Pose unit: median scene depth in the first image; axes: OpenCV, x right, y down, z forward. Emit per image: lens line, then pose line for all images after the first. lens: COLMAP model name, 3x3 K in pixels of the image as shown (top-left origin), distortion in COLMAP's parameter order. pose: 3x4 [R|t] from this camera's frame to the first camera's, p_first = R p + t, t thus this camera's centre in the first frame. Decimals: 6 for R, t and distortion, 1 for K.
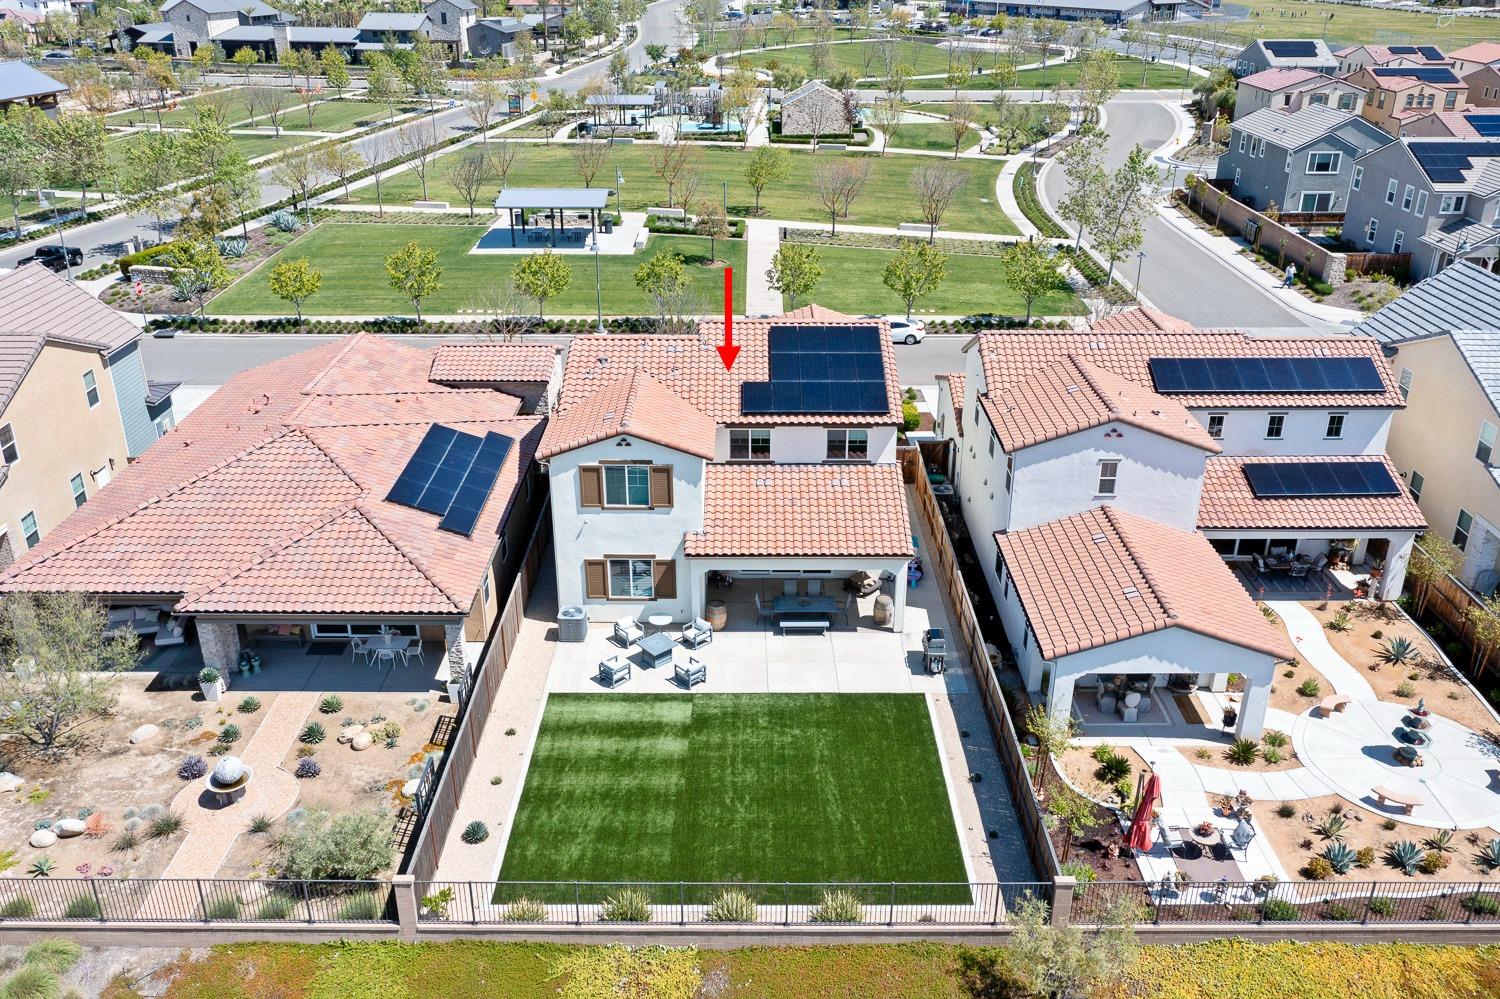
lens RADIAL K [[1149.2, 0, 745.9], [0, 1149.2, 470.3], [0, 0, 1]] dist [-0.001093, 0.003099]
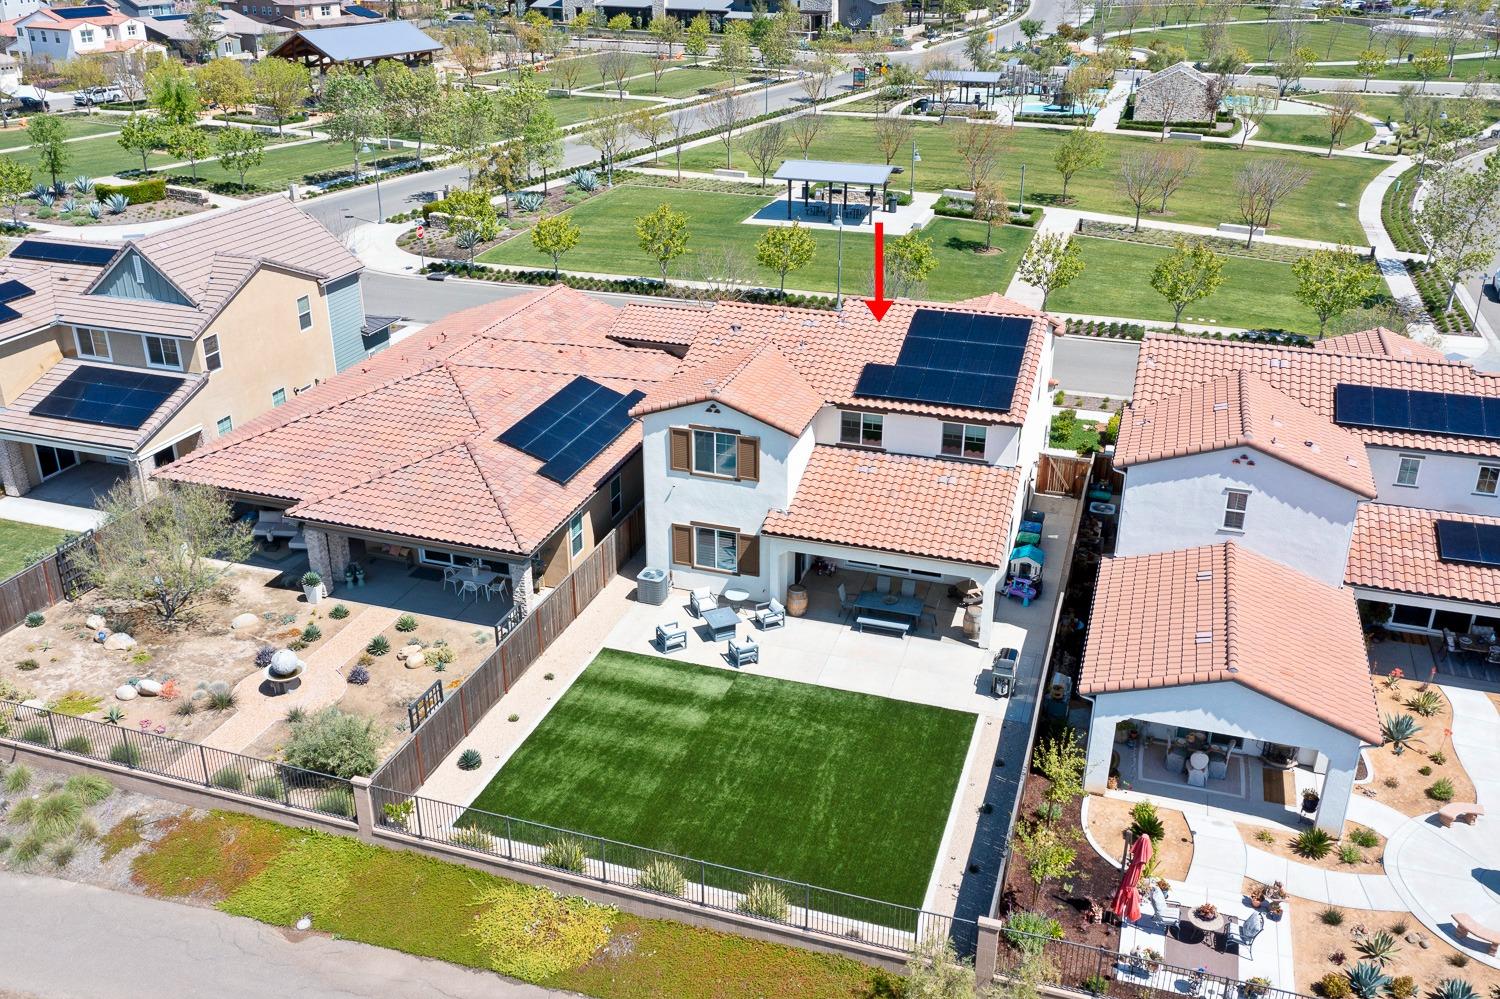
lens RADIAL K [[1249.6, 0, 854.0], [0, 1249.6, 467.9], [0, 0, 1]] dist [0.001290, 0.004661]
pose [[0.953975, 0.119583, -0.275012, 0.292090], [-0.123409, 0.992350, 0.003414, 0.006941], [0.273316, 0.030682, 0.961435, 0.006131]]
